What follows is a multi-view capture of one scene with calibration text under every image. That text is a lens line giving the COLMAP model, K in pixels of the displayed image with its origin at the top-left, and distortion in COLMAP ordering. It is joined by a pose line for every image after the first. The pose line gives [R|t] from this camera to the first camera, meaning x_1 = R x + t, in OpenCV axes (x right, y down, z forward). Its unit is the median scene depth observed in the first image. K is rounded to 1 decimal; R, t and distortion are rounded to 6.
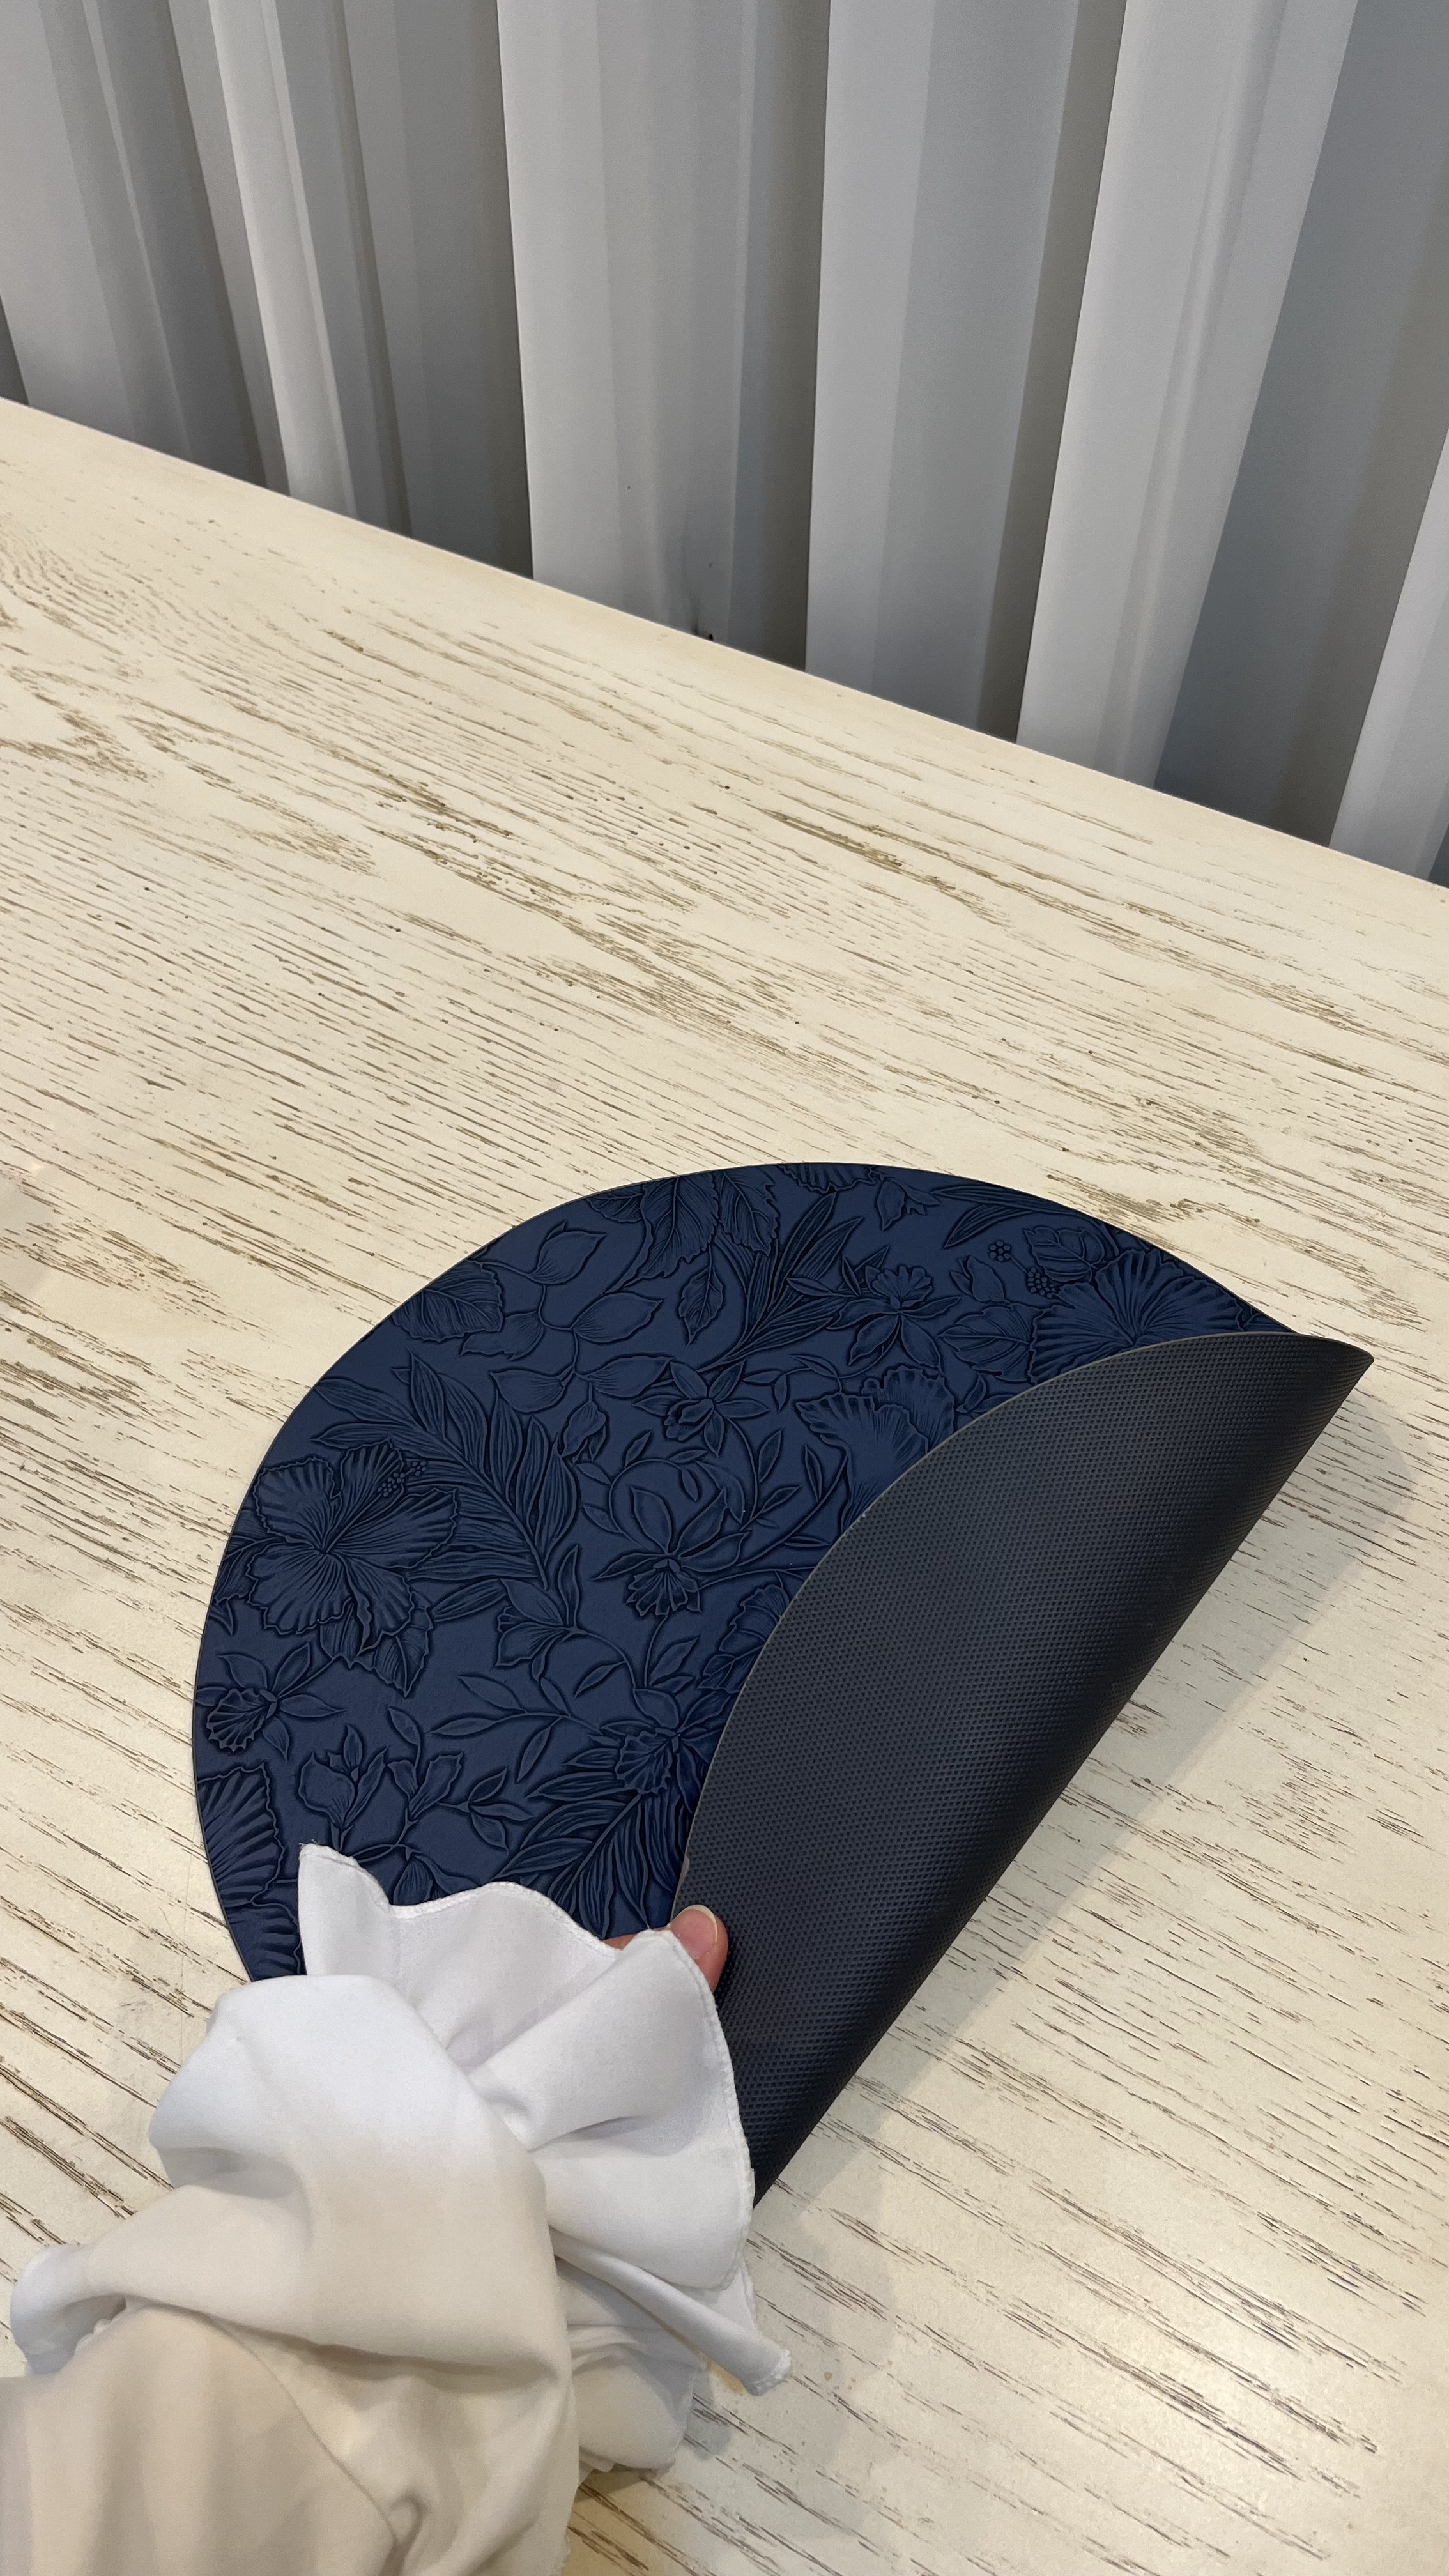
lens RADIAL K [[2003.4, 0, 729.9], [0, 2003.4, 1225.3], [0, 0, 1]] dist [0.034703, -0.060630]
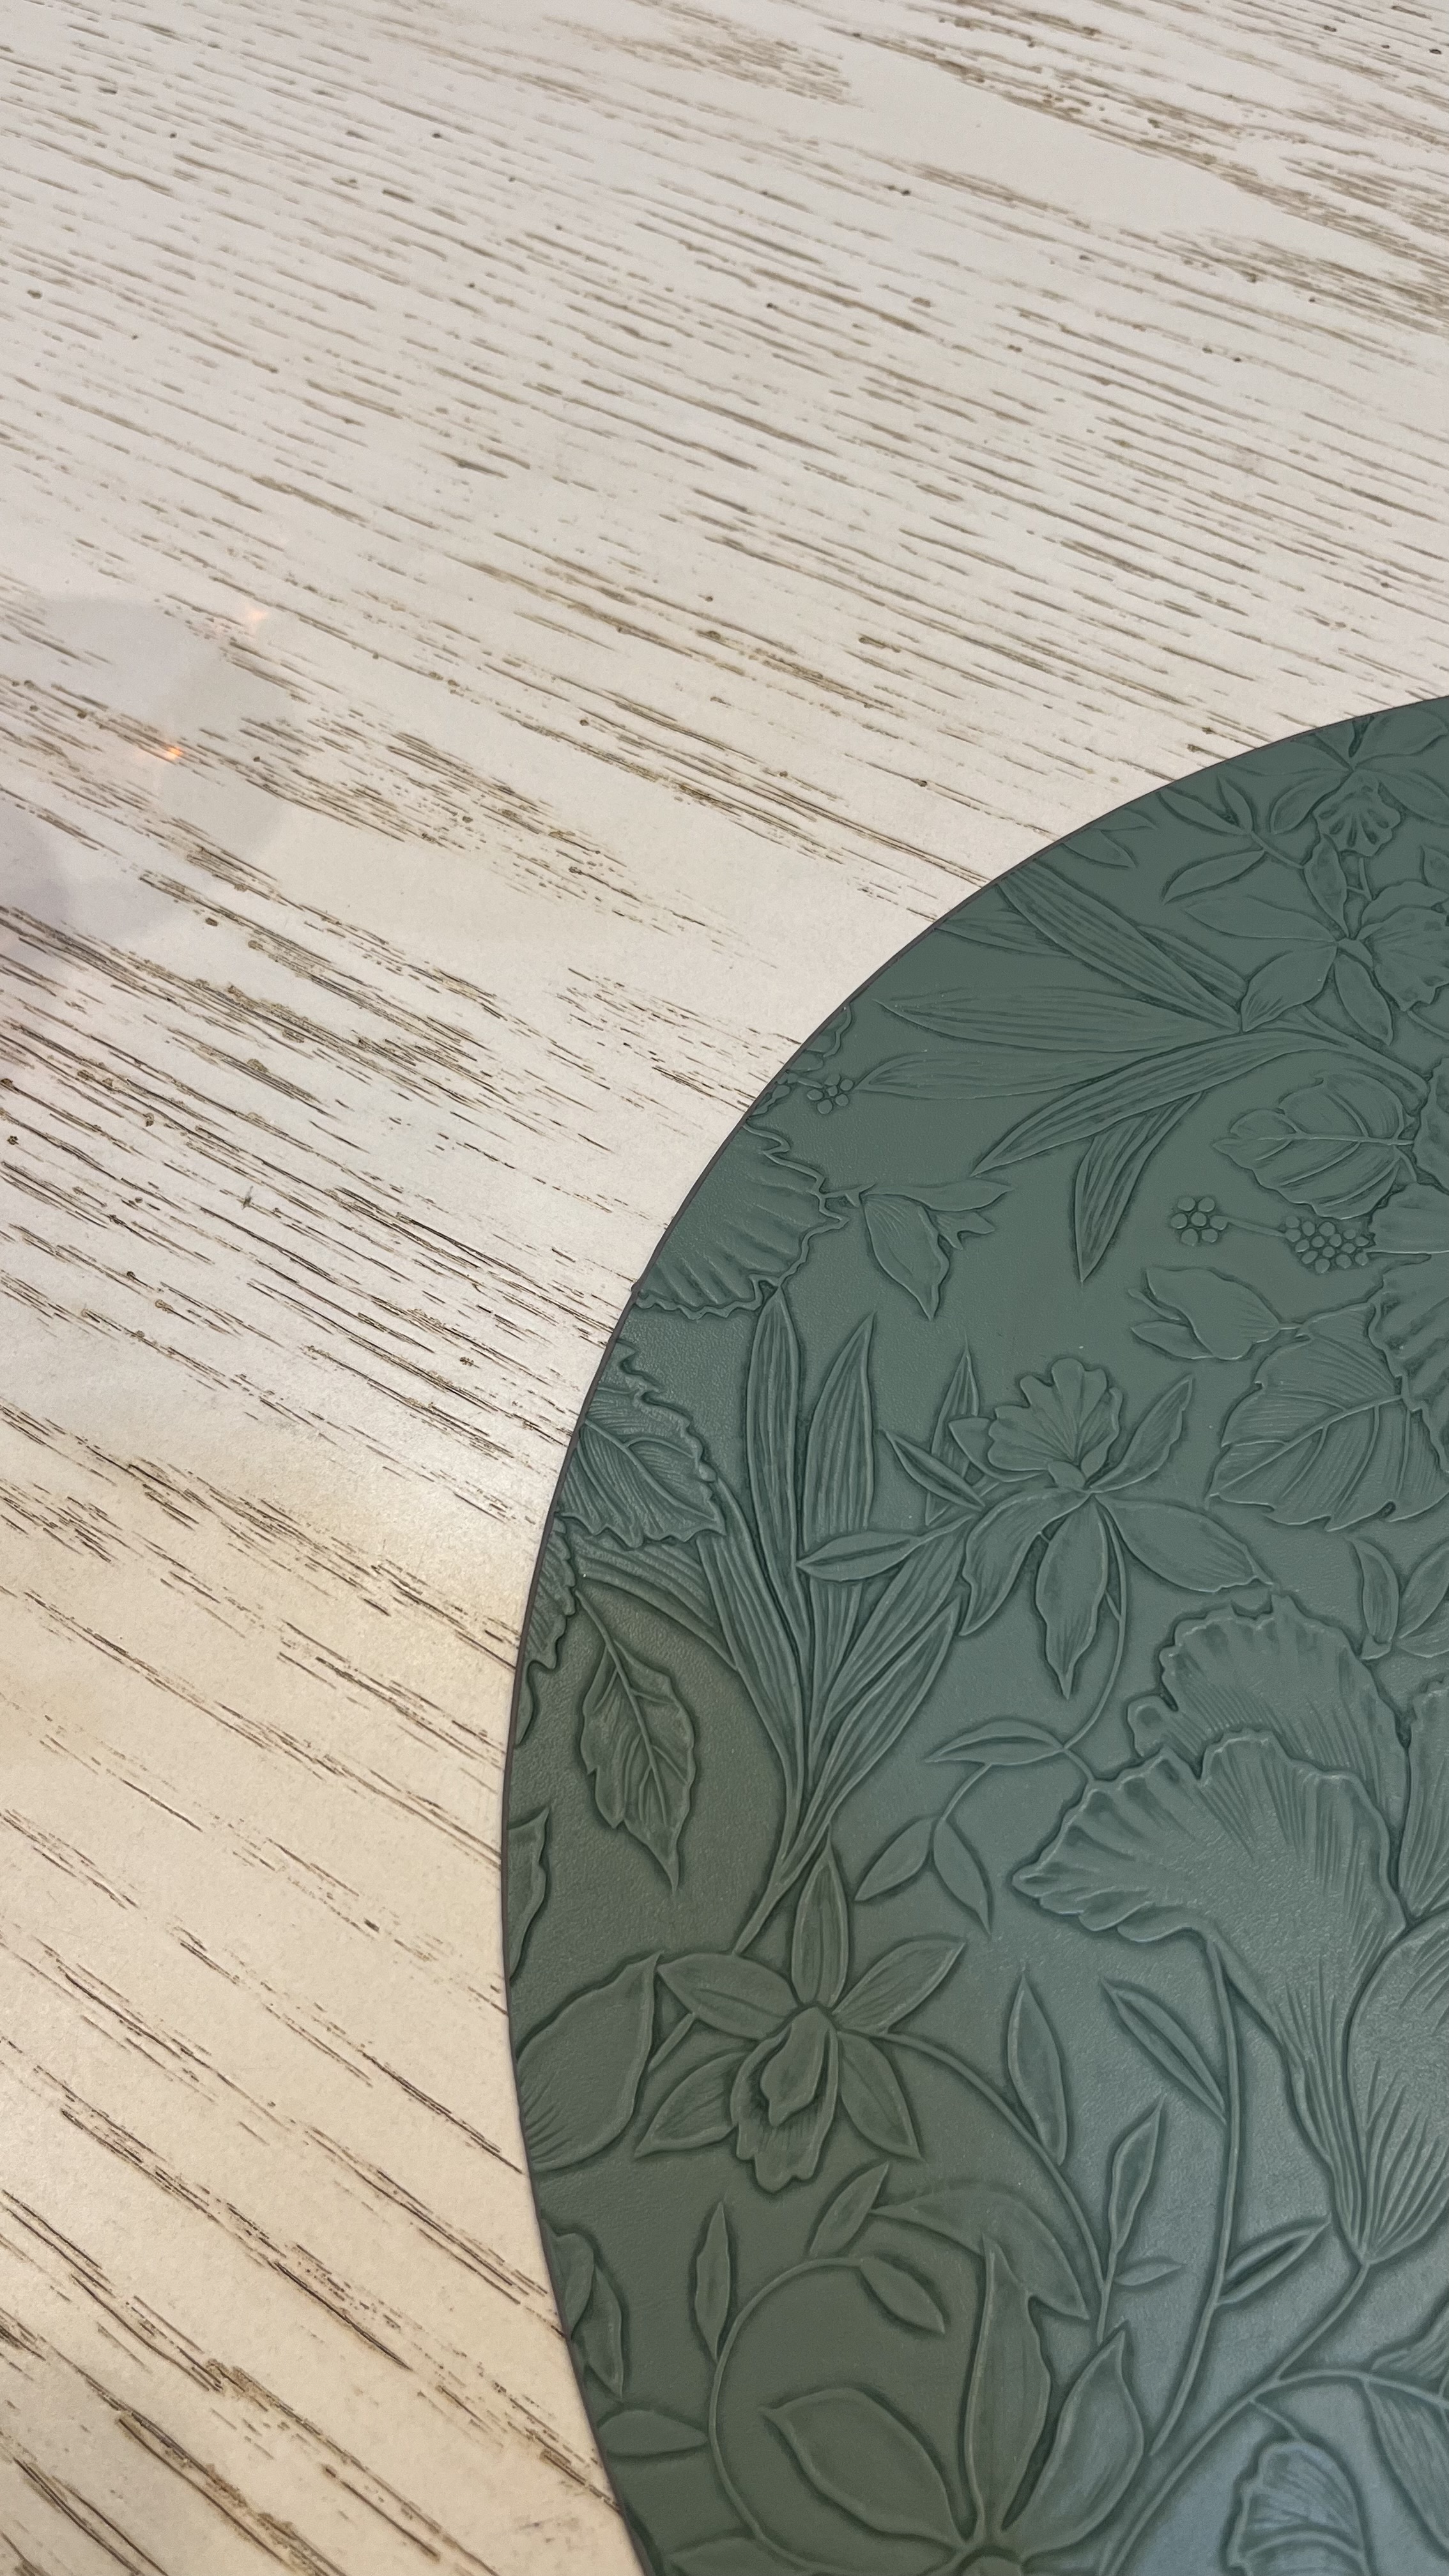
lens RADIAL K [[2003.4, 0, 722.7], [0, 2003.4, 1286.9], [0, 0, 1]] dist [0.034703, -0.060630]
pose [[0.994225, 0.030520, -0.102880, -0.161842], [-0.012107, 0.984485, 0.175052, 0.047273], [0.106626, -0.172796, 0.979169, 0.461186]]
